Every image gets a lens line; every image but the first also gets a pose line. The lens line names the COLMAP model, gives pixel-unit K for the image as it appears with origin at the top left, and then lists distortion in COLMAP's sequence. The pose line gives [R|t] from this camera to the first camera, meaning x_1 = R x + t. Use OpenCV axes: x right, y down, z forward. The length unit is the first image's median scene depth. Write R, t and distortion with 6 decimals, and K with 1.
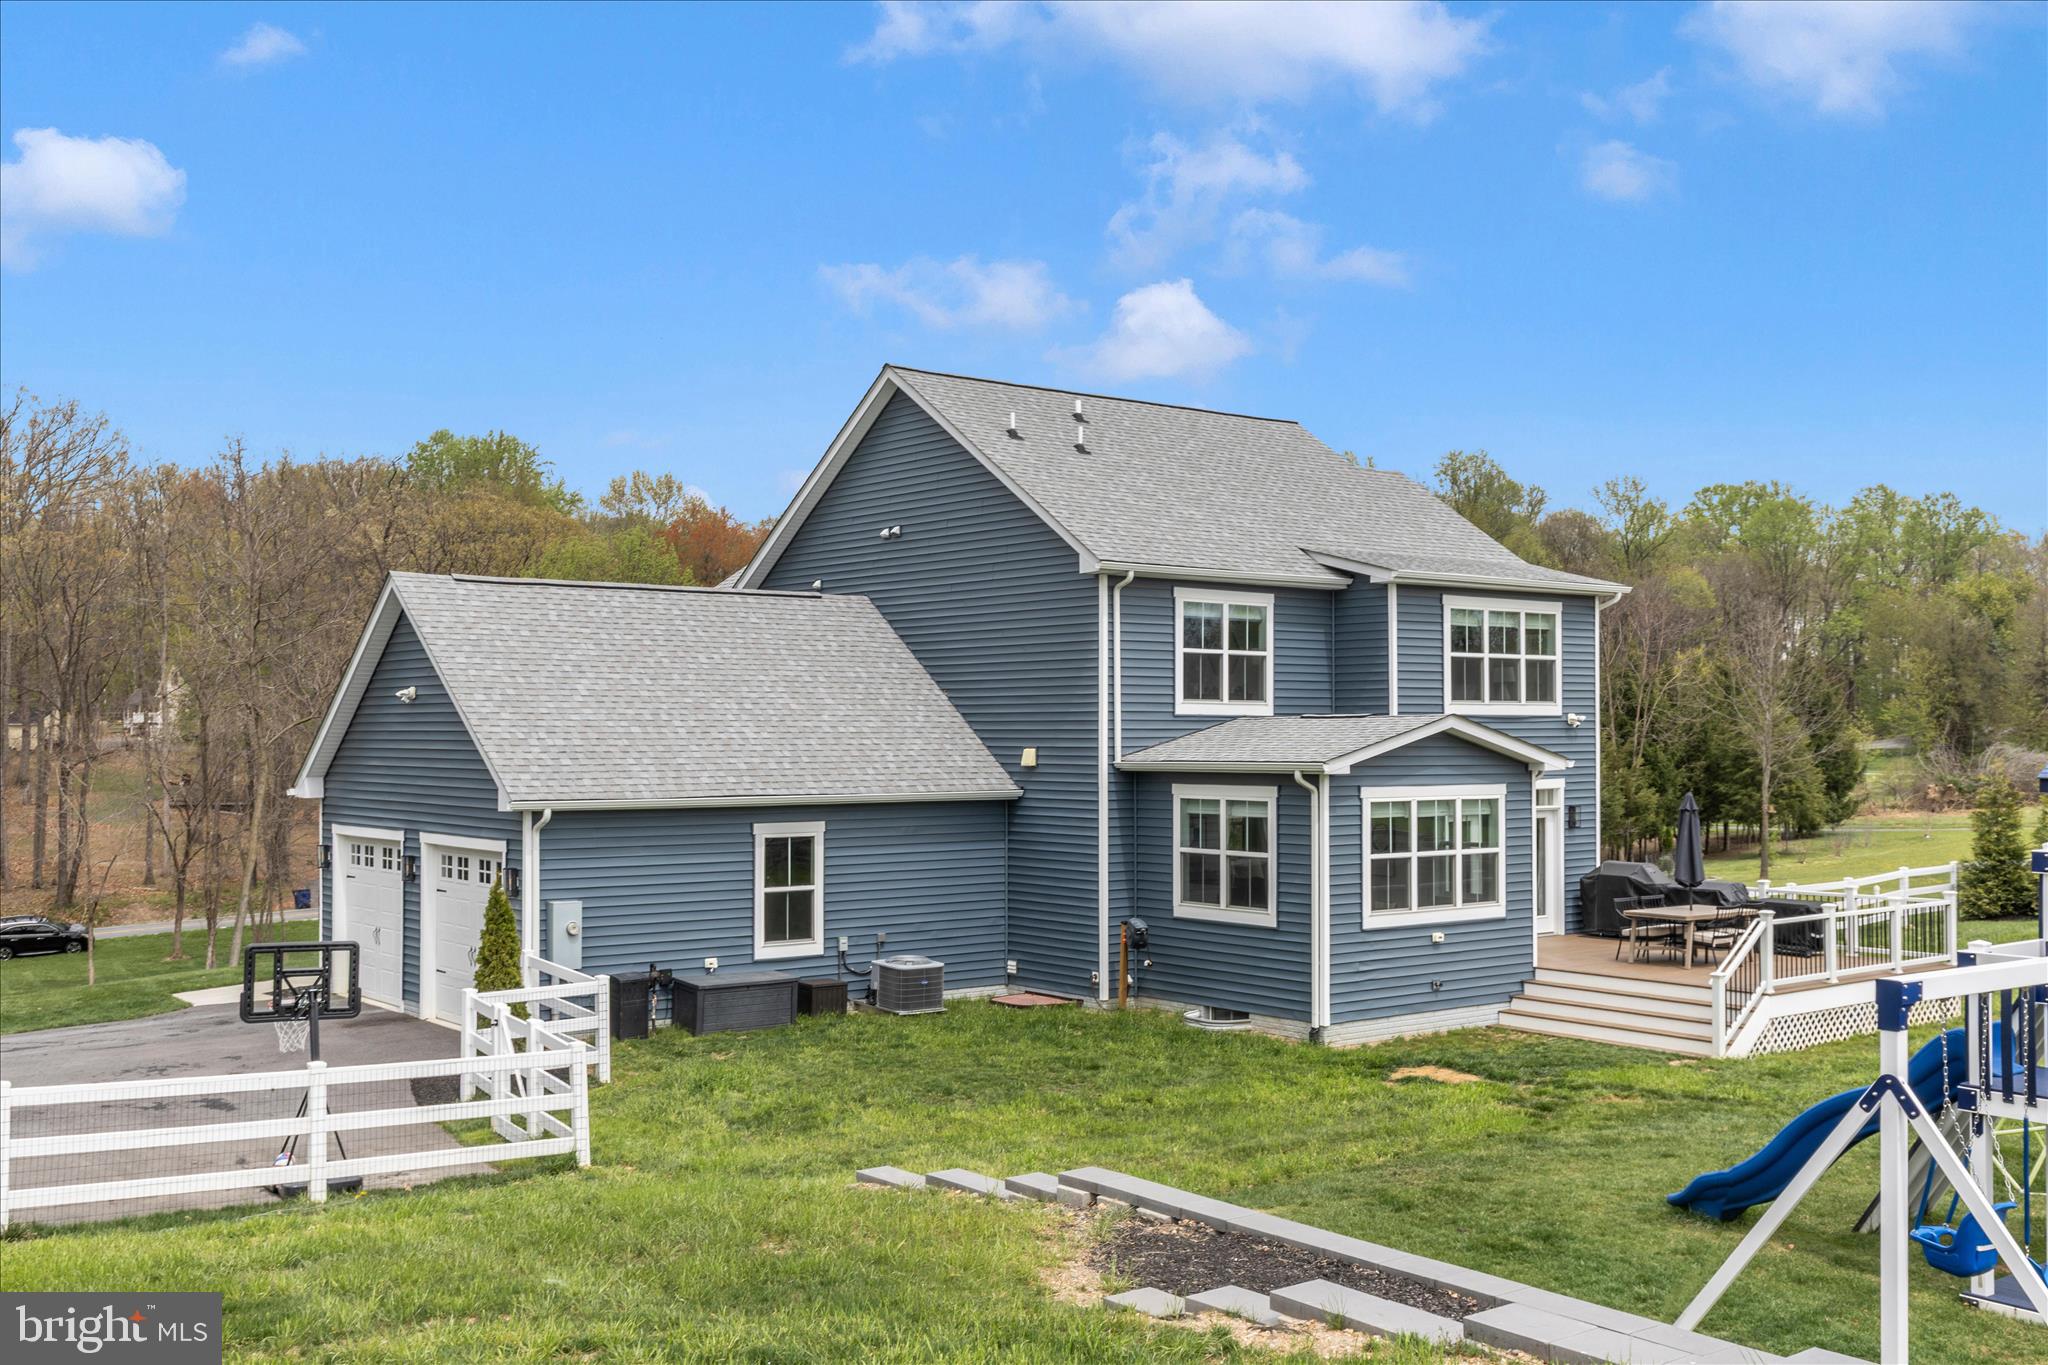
lens RADIAL K [[1926.7, 0, 1031.5], [0, 1926.7, 685.0], [0, 0, 1]] dist [0.003793, 0.000000]
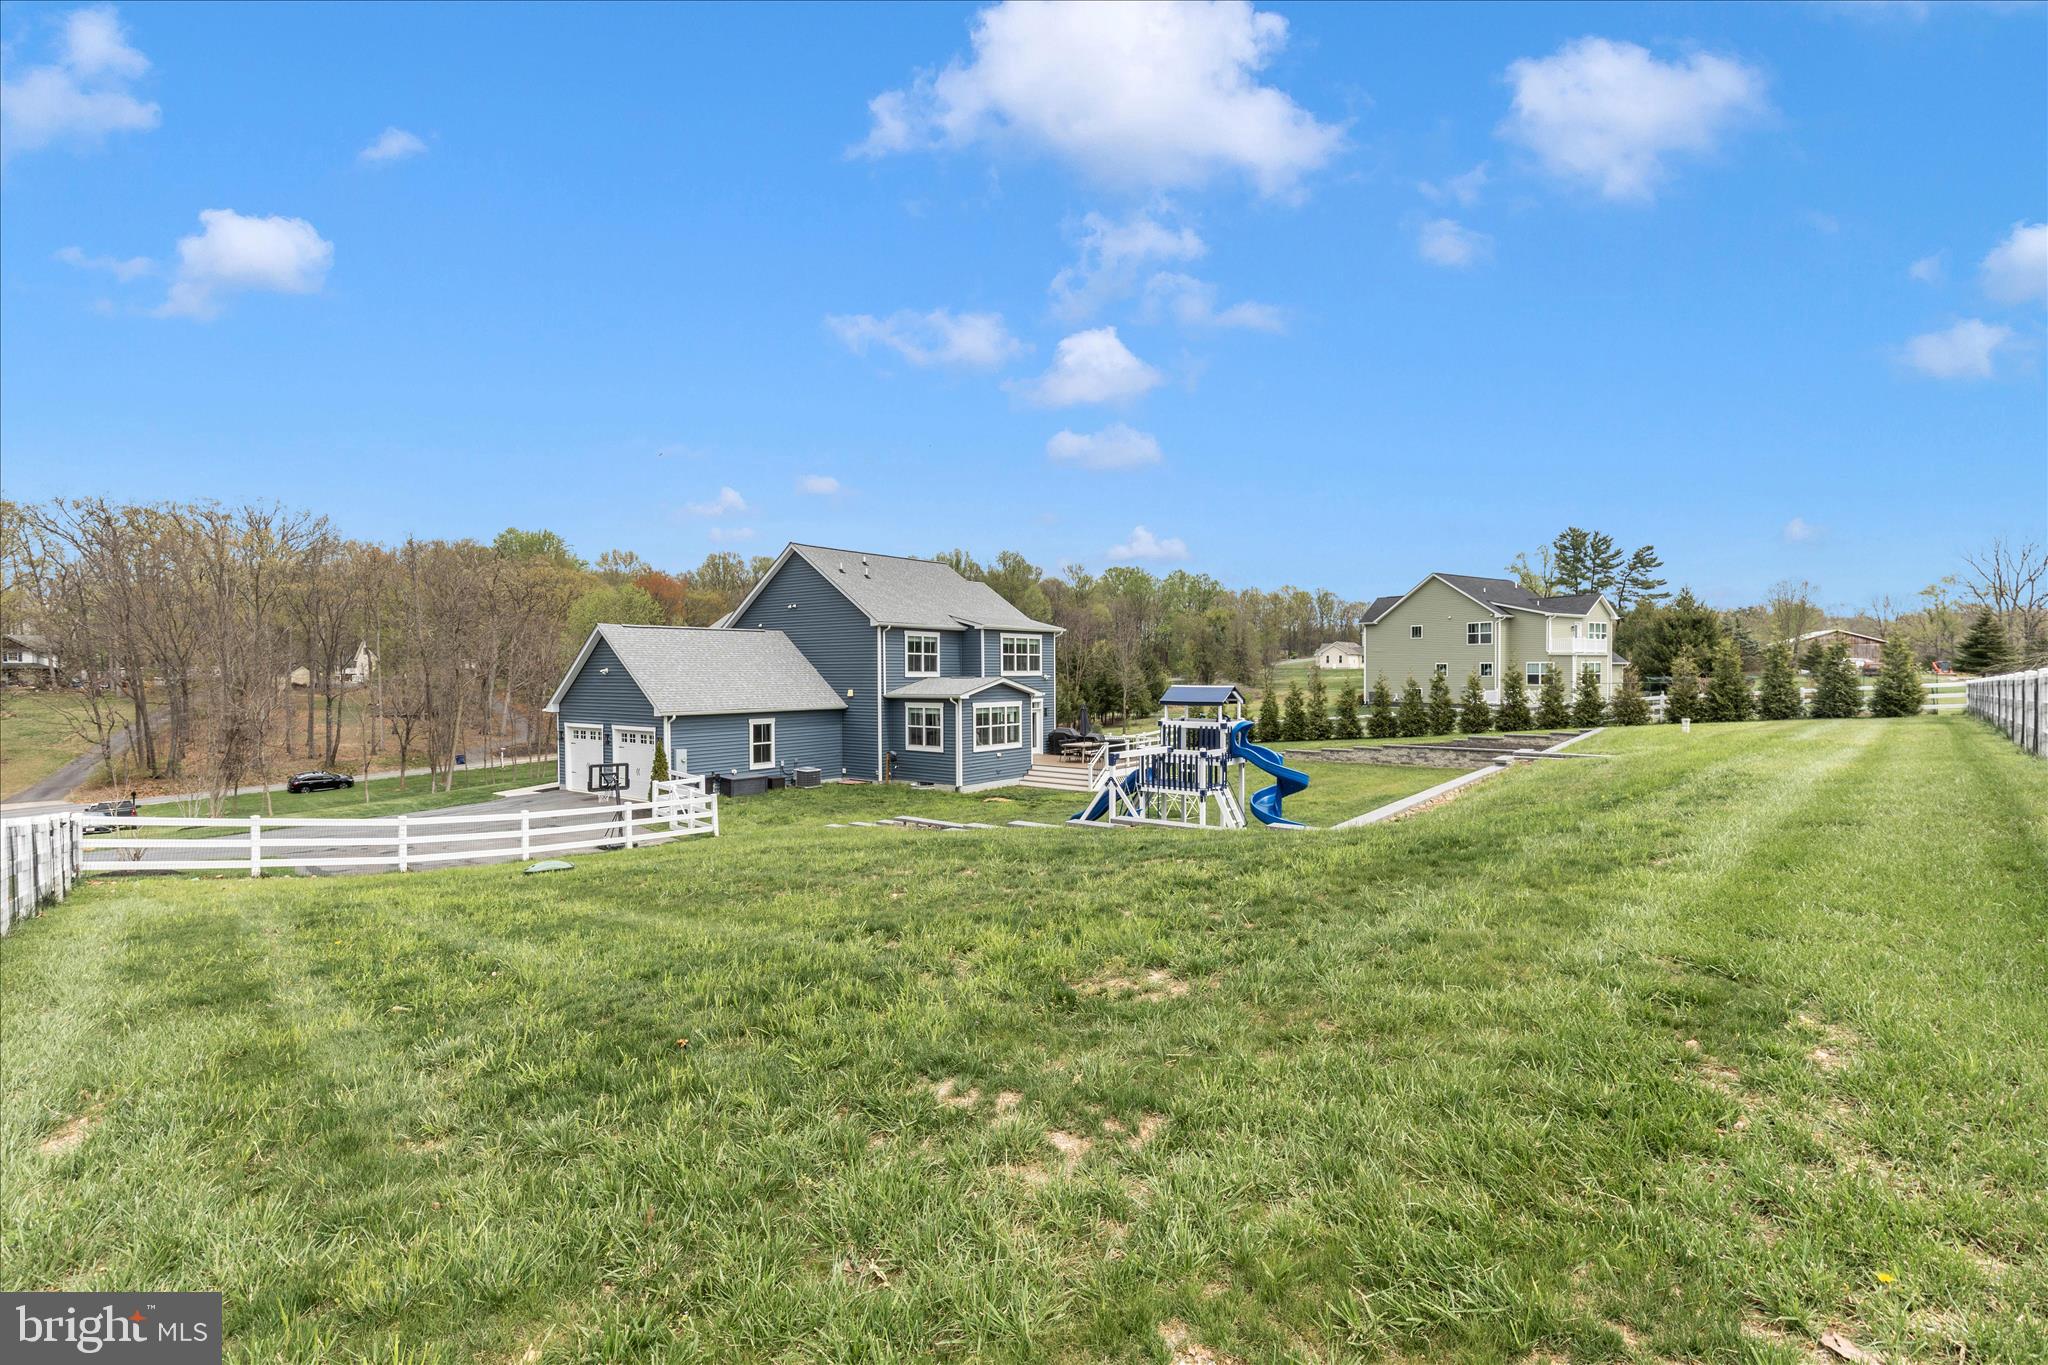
lens RADIAL K [[876.7, 0, 1024.2], [0, 876.7, 679.8], [0, 0, 1]] dist [0.000720, -0.000802]
pose [[0.971516, -0.006138, 0.236896, -0.057168], [-0.001080, 0.999539, 0.030330, -0.019099], [-0.236973, -0.029722, 0.971061, -0.256903]]
